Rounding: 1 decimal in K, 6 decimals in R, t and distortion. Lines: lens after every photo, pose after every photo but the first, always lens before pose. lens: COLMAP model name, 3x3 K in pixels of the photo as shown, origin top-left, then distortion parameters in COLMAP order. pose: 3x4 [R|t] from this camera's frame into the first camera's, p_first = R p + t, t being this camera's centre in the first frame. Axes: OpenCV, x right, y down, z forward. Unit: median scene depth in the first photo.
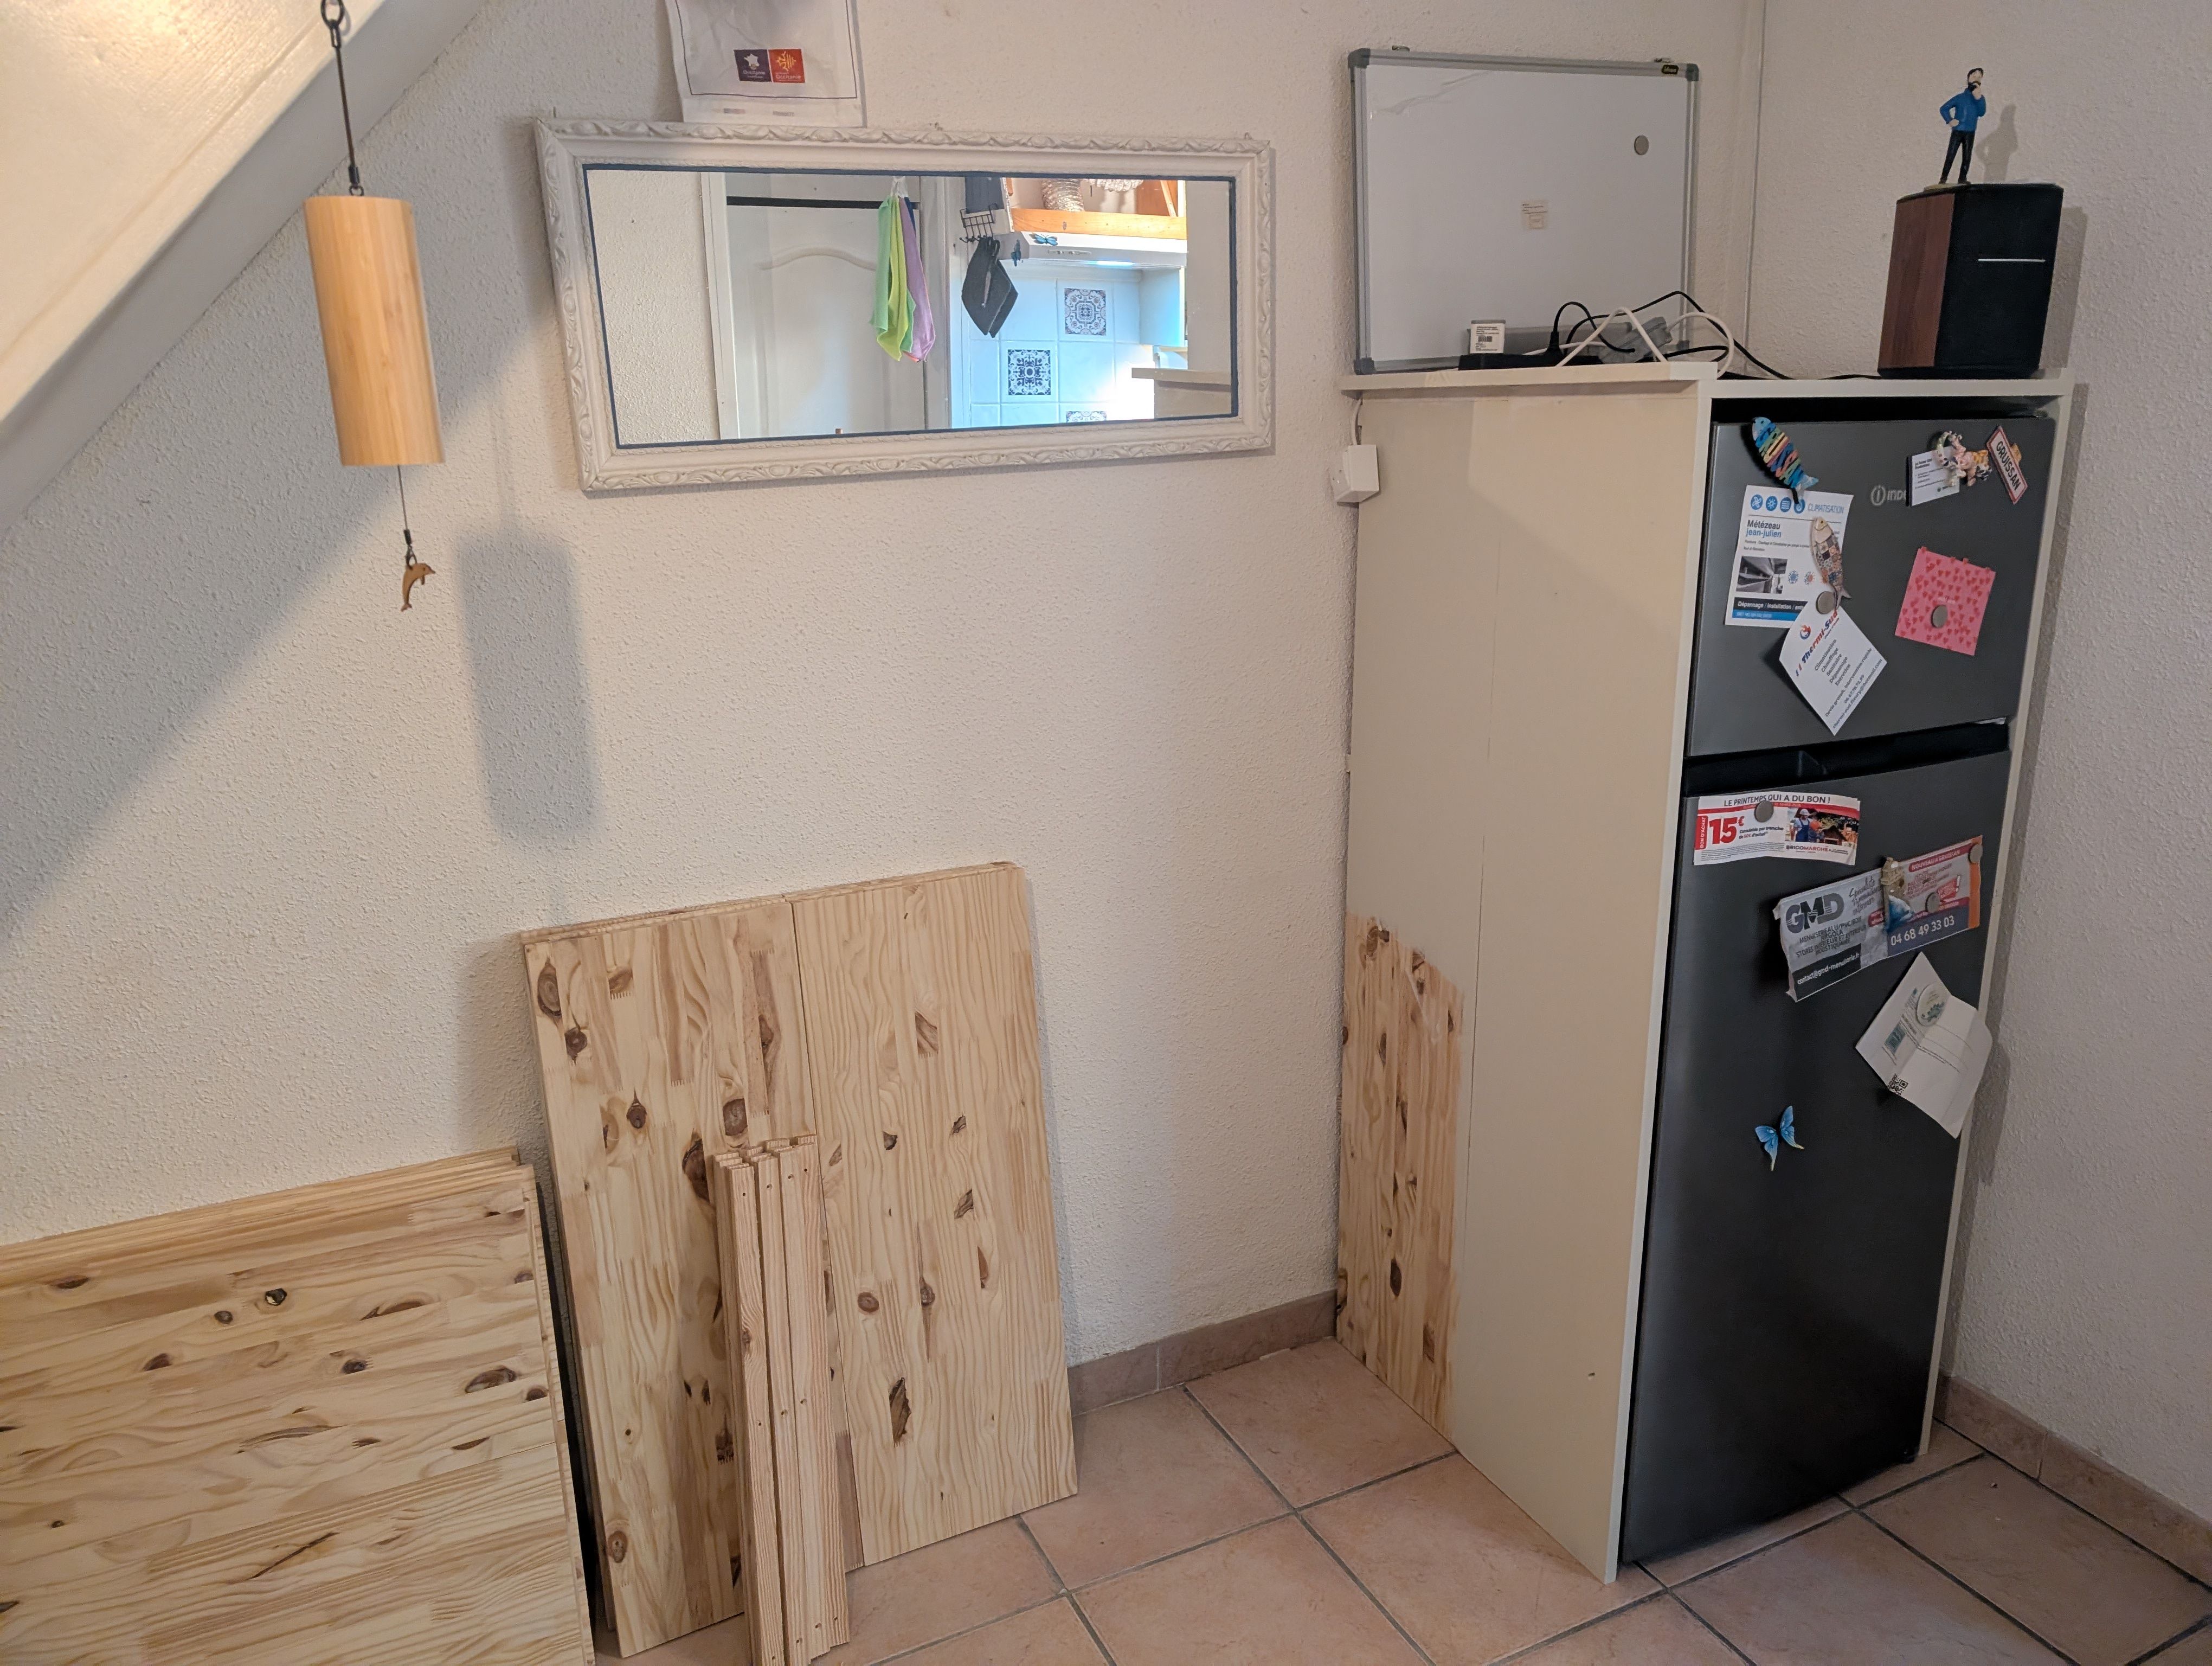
lens RADIAL K [[1618.1, 0, 1130.6], [0, 1618.1, 810.0], [0, 0, 1]] dist [-0.004125, 0.003958]
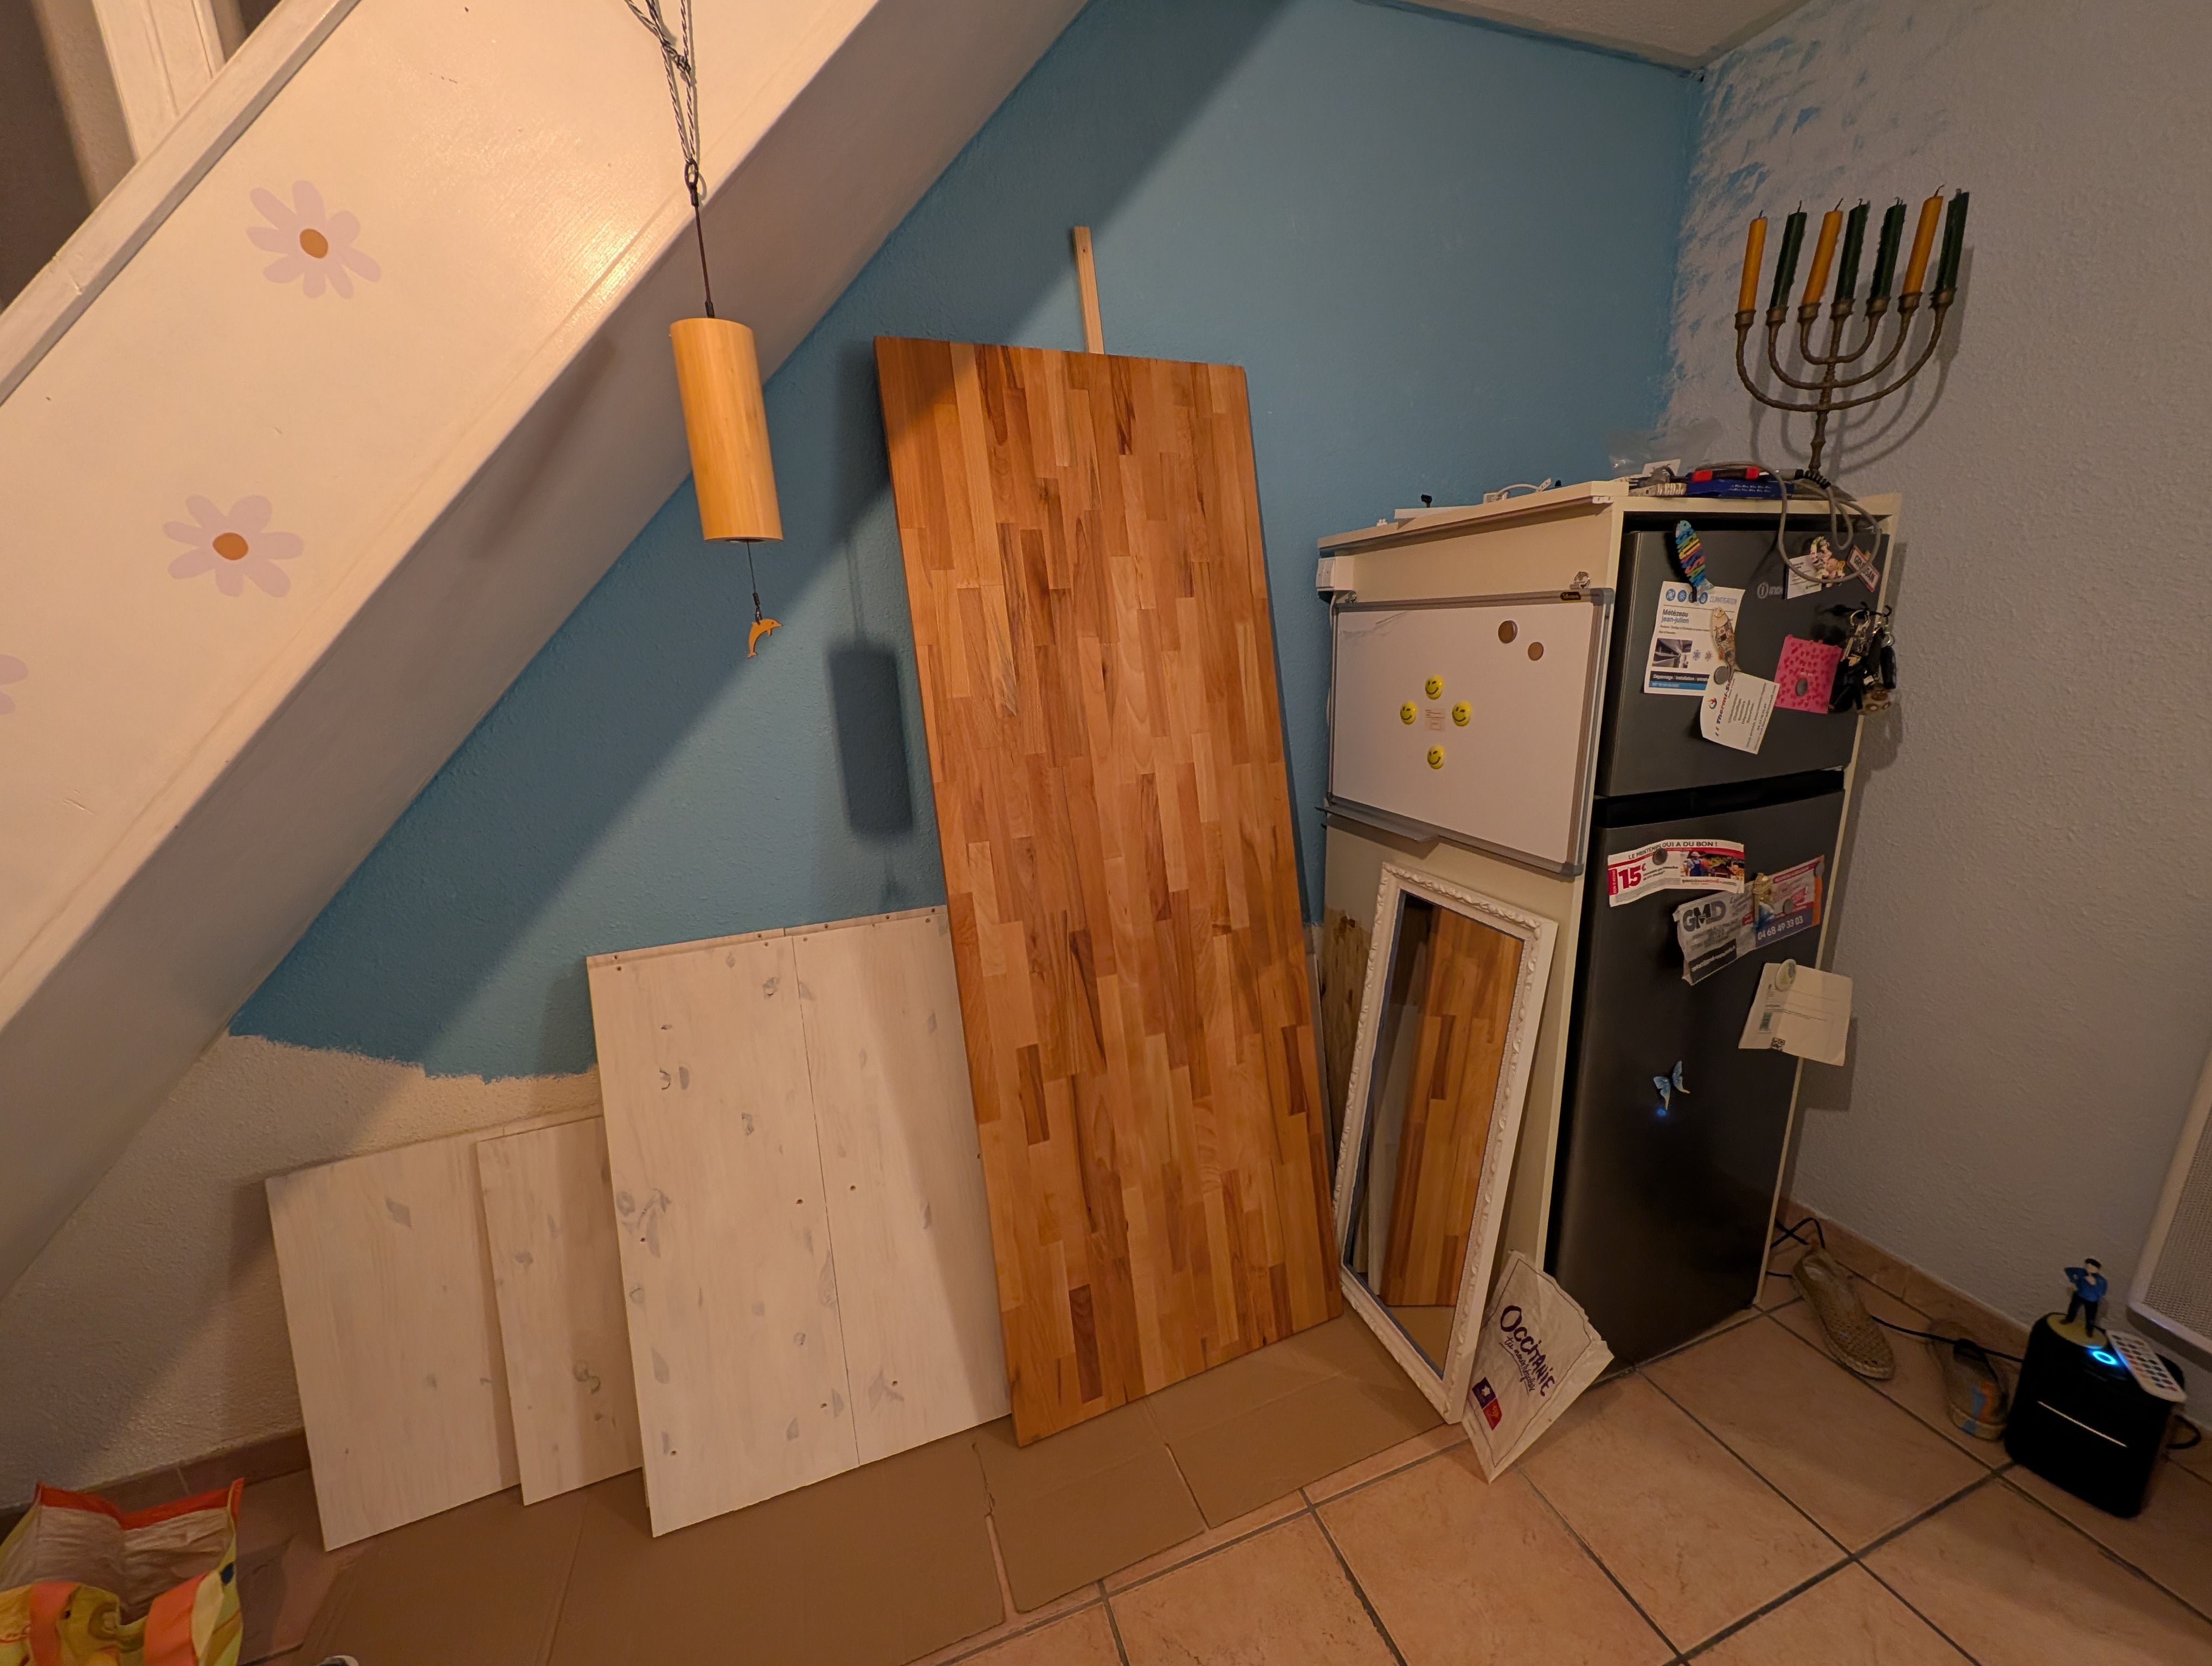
lens RADIAL K [[837.8, 0, 1102.9], [0, 837.8, 836.8], [0, 0, 1]] dist [0.000061, 0.000284]
pose [[0.992381, 0.001255, -0.123199, -0.050751], [-0.001993, 0.999981, -0.005865, 0.016306], [0.123190, 0.006066, 0.992365, 0.216861]]
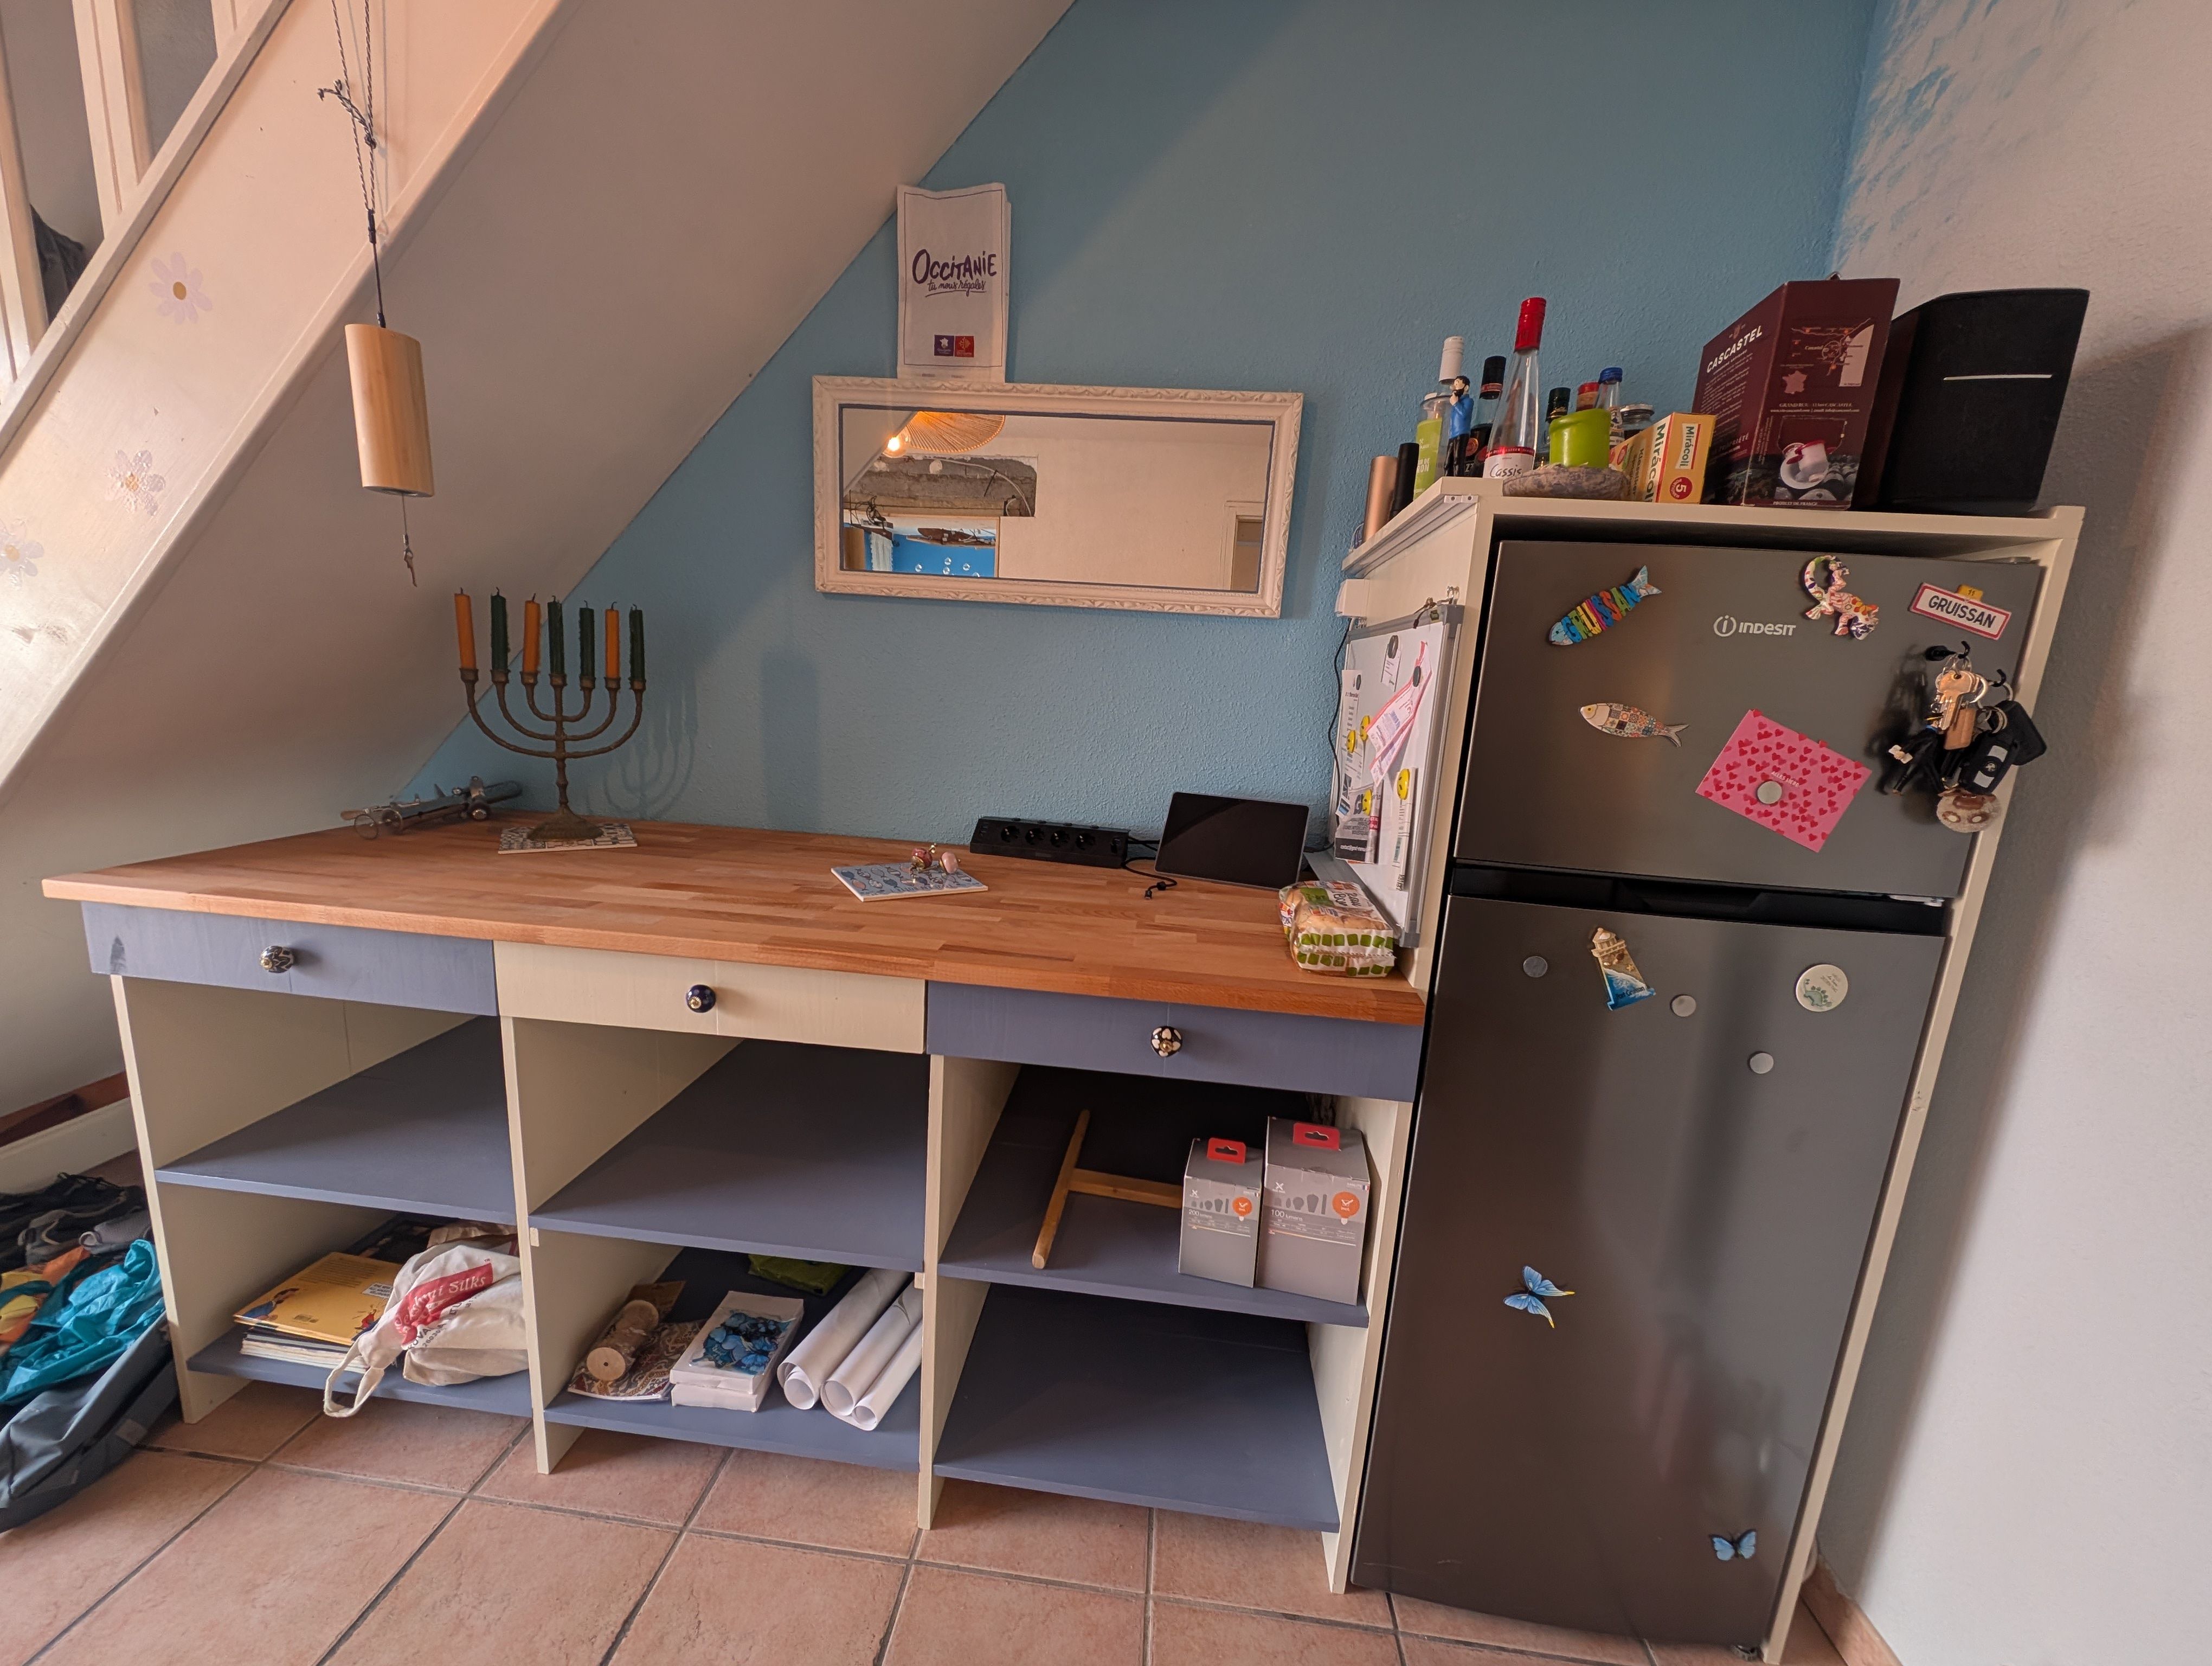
lens RADIAL K [[837.8, 0, 1103.1], [0, 837.8, 833.8], [0, 0, 1]] dist [0.000061, 0.000284]
pose [[0.847920, 0.156383, -0.506534, 0.399441], [-0.195748, 0.980335, -0.025015, 0.009312], [0.492661, 0.120364, 0.861857, 0.383974]]
